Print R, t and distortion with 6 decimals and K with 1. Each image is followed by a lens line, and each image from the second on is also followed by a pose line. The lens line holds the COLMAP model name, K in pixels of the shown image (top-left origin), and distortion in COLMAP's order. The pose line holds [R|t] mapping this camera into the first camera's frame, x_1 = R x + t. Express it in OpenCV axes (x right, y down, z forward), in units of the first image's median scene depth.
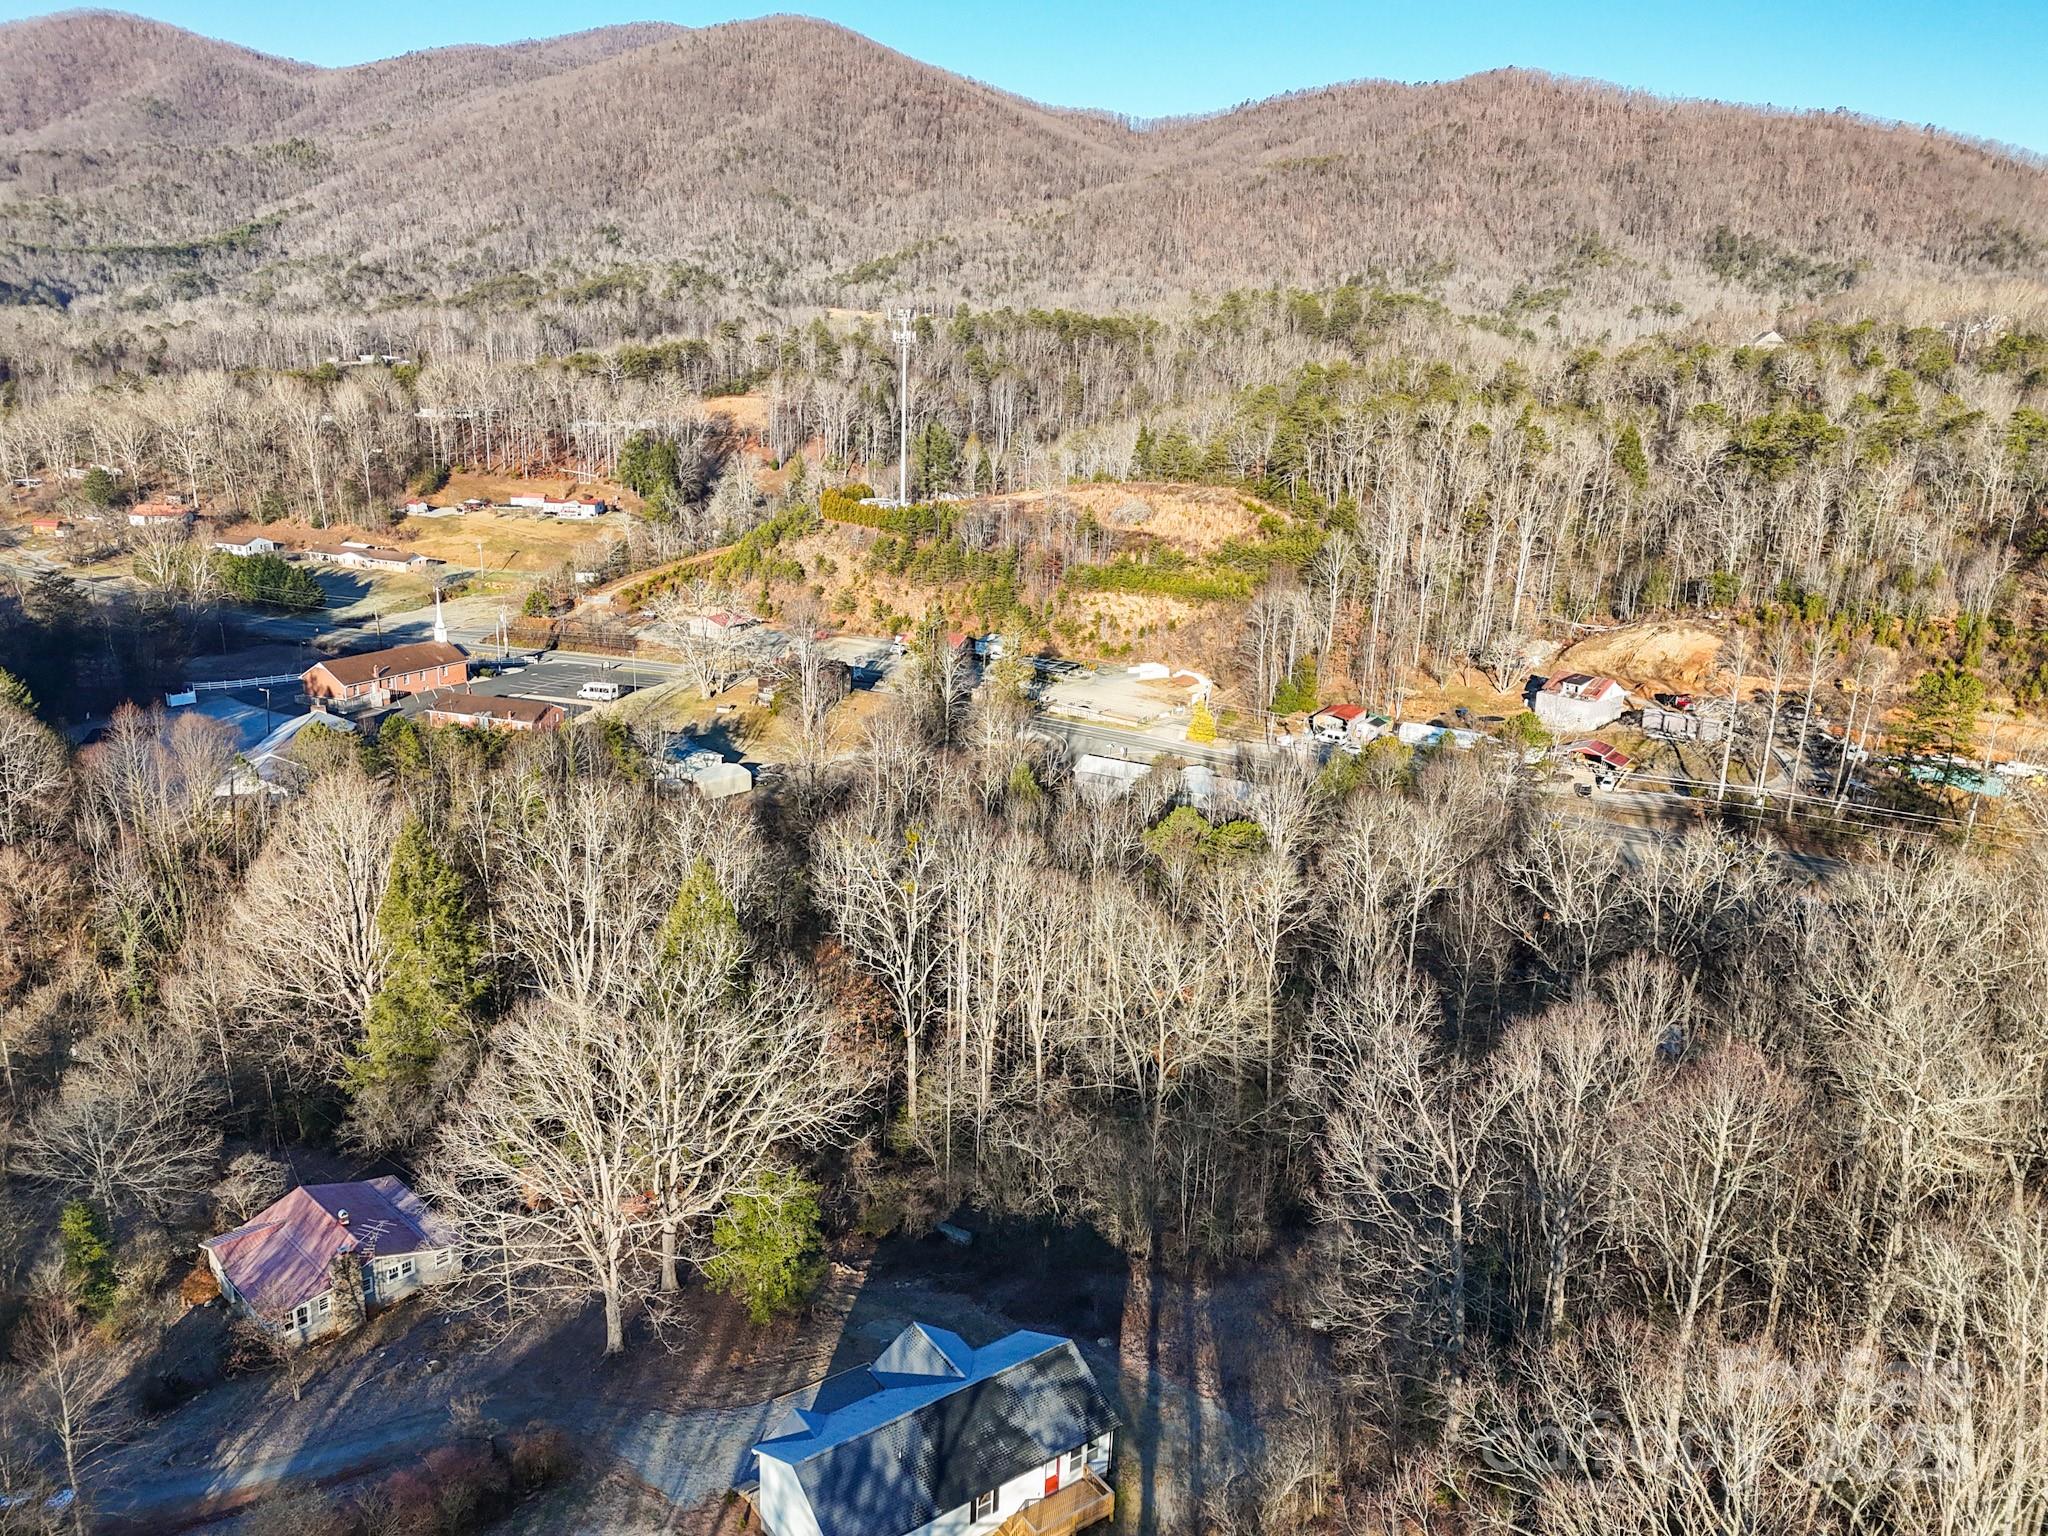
lens RADIAL K [[1508.1, 0, 1018.5], [0, 1508.1, 773.9], [0, 0, 1]] dist [0.015137, -0.016533]
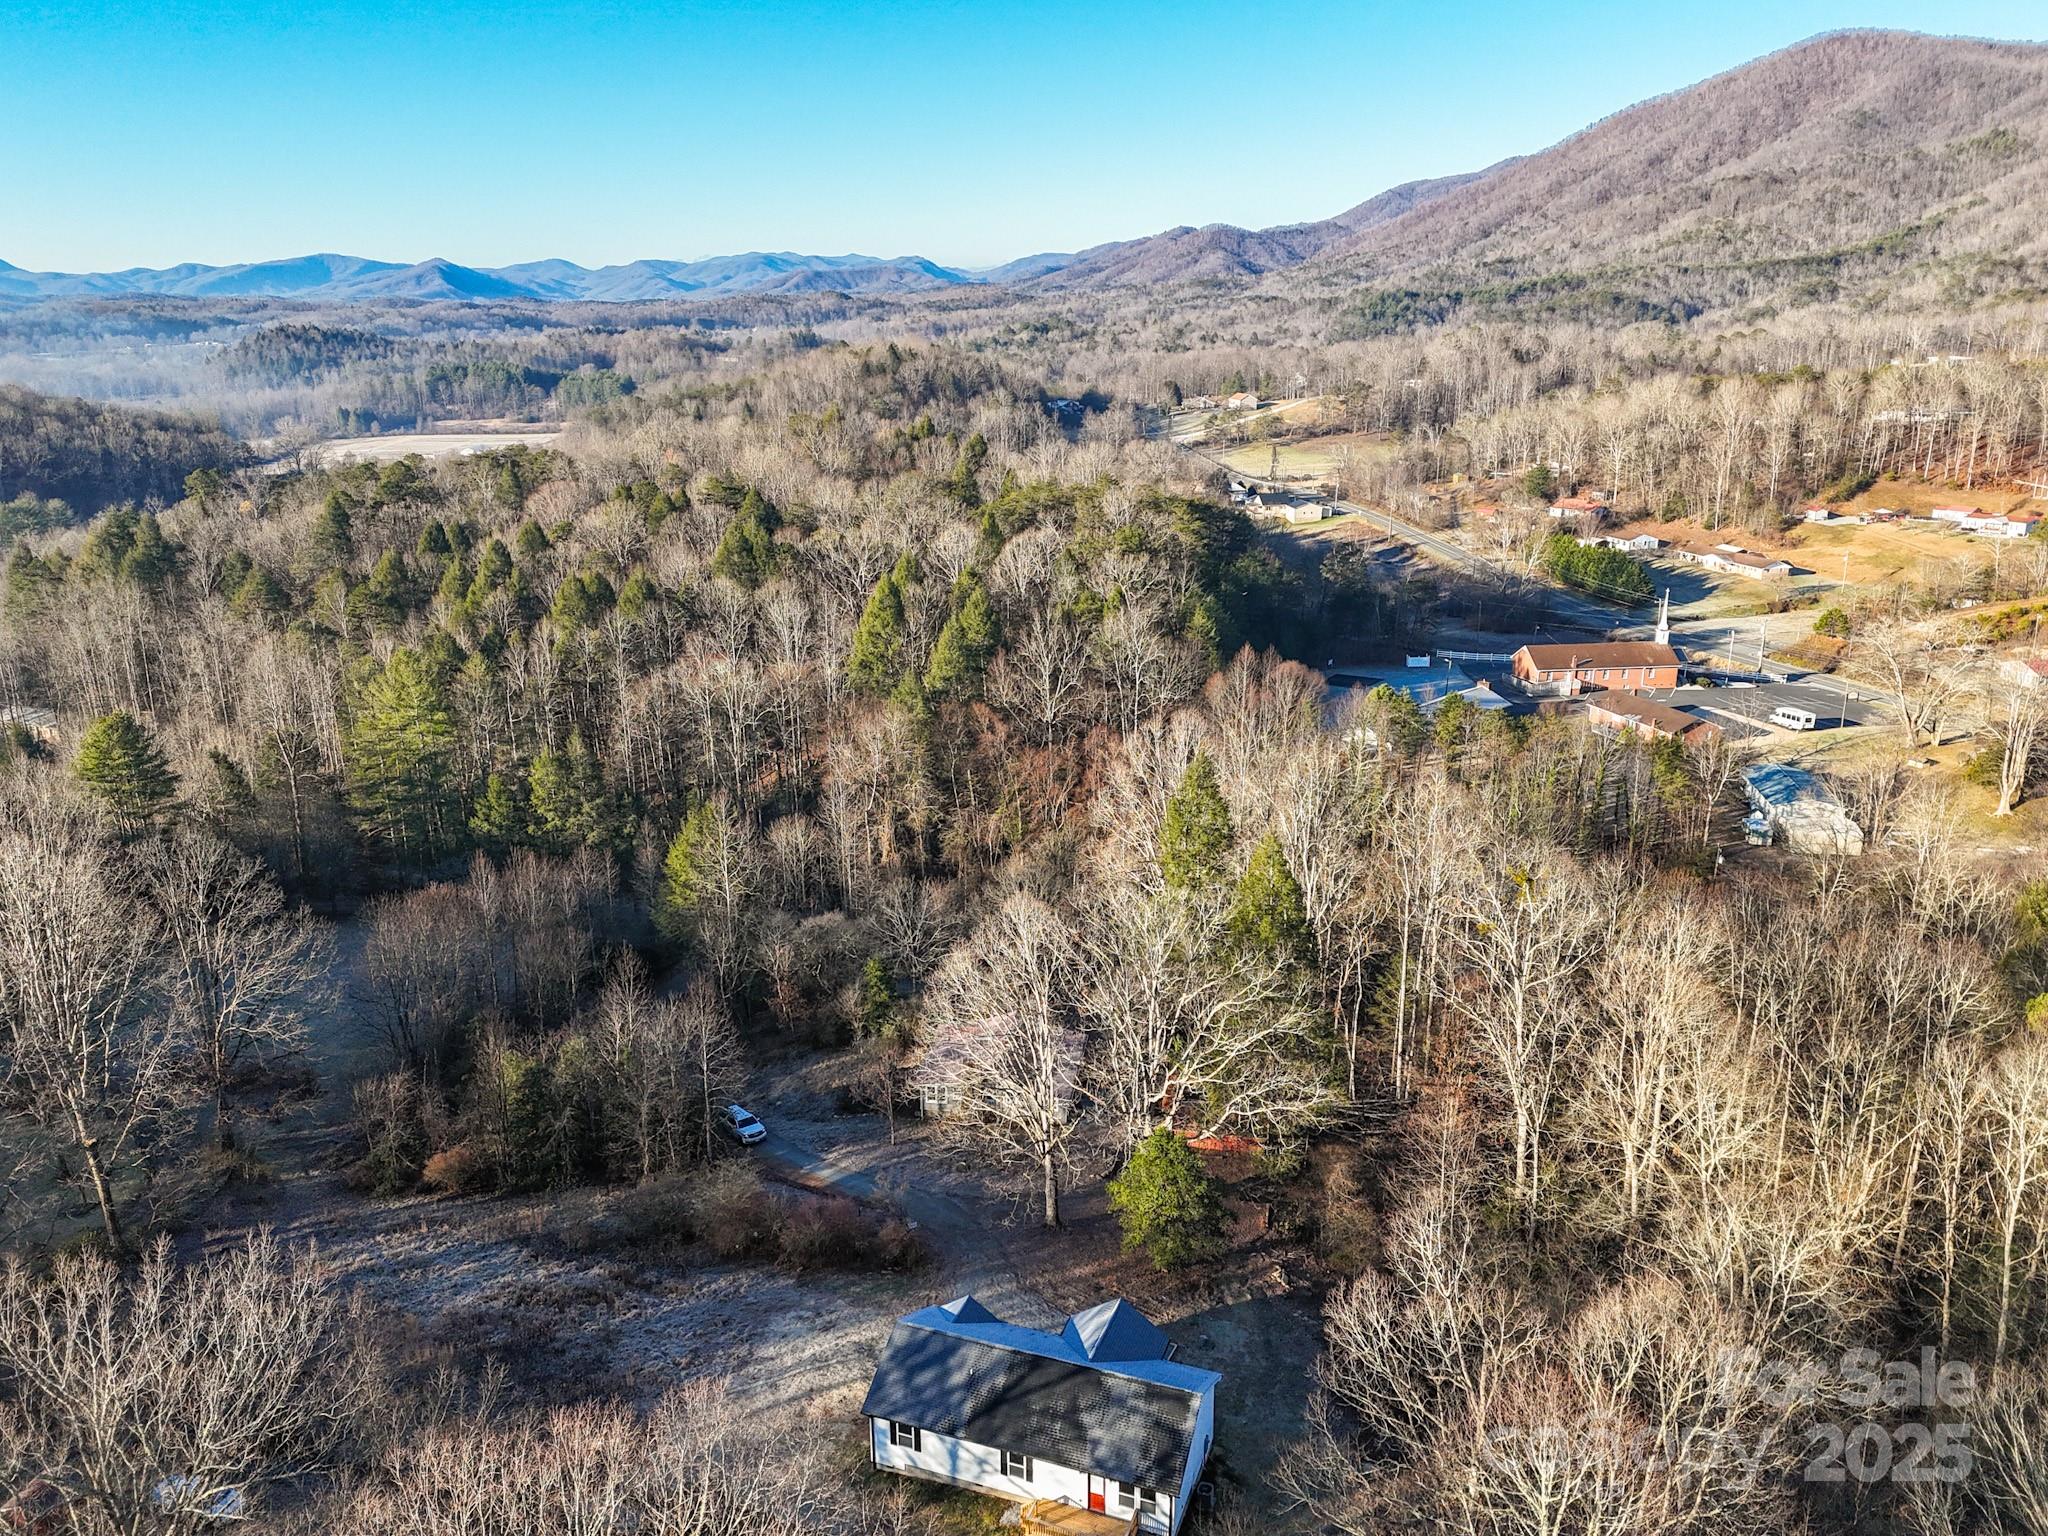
lens RADIAL K [[1508.1, 0, 1018.9], [0, 1508.1, 763.7], [0, 0, 1]] dist [0.015137, -0.016533]
pose [[0.533229, 0.191384, -0.824038, 0.144116], [-0.201563, 0.974764, 0.095961, -0.014041], [0.821608, 0.114926, 0.558348, 0.076801]]
